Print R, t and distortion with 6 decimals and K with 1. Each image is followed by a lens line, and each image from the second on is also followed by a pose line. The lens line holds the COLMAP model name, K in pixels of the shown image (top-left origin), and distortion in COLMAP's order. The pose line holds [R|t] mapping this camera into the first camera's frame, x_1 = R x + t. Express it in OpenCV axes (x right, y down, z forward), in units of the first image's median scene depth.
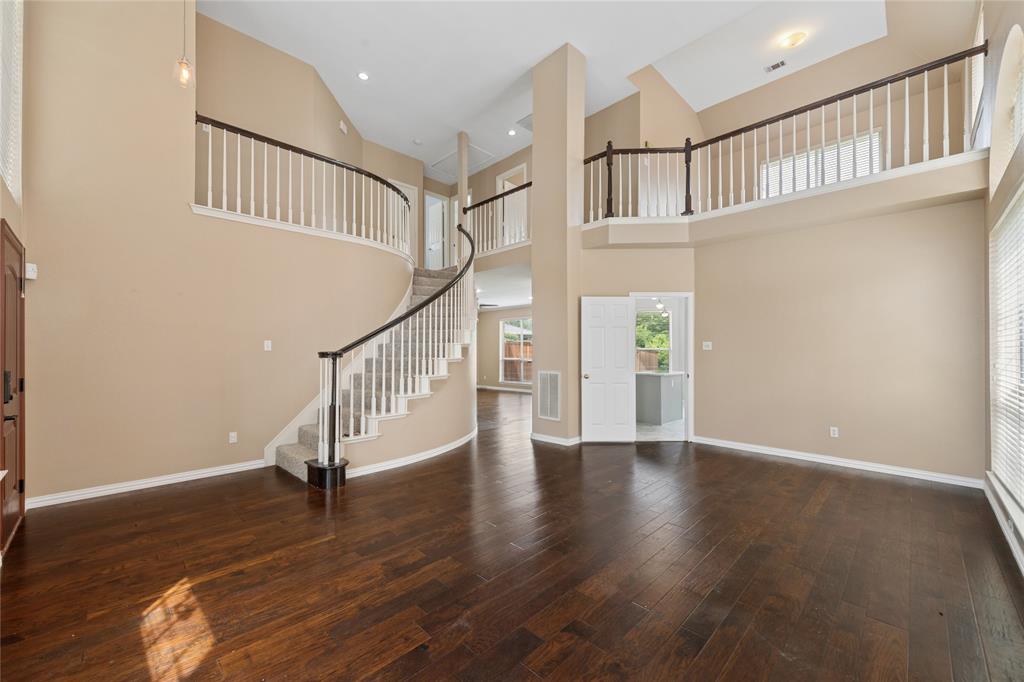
lens RADIAL K [[403.8, 0, 511.5], [0, 403.8, 346.4], [0, 0, 1]] dist [0.016875, -0.006729]
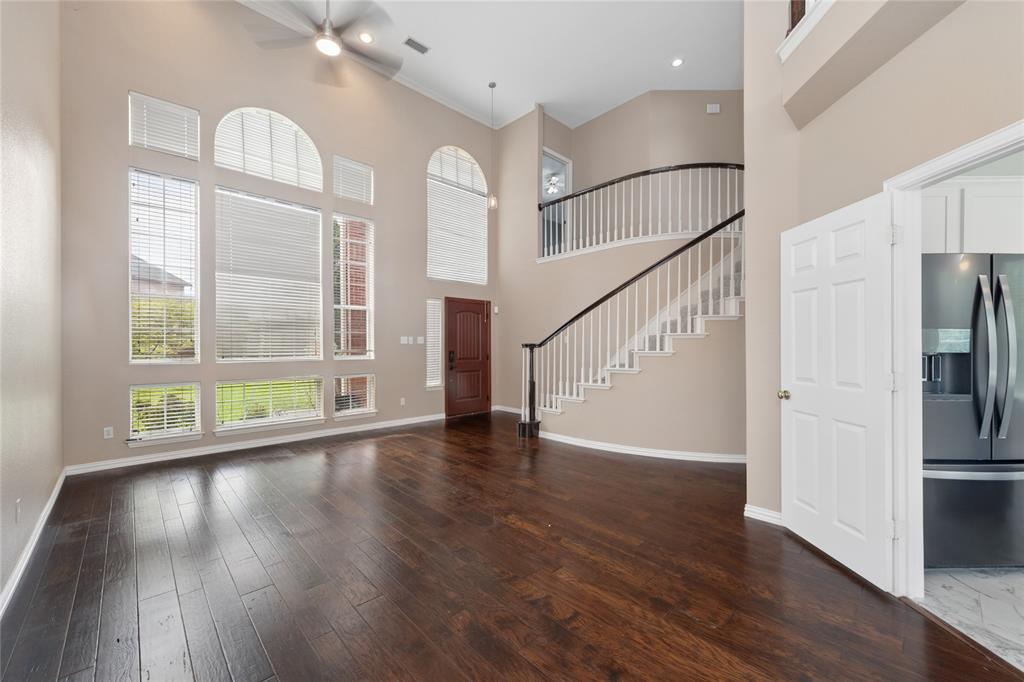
lens RADIAL K [[403.8, 0, 511.5], [0, 403.8, 346.4], [0, 0, 1]] dist [0.016875, -0.006729]
pose [[-0.026661, 0.007503, -0.999616, 0.963504], [0.009822, 0.999926, 0.007243, 0.012430], [0.999596, -0.009625, -0.026733, 0.962865]]
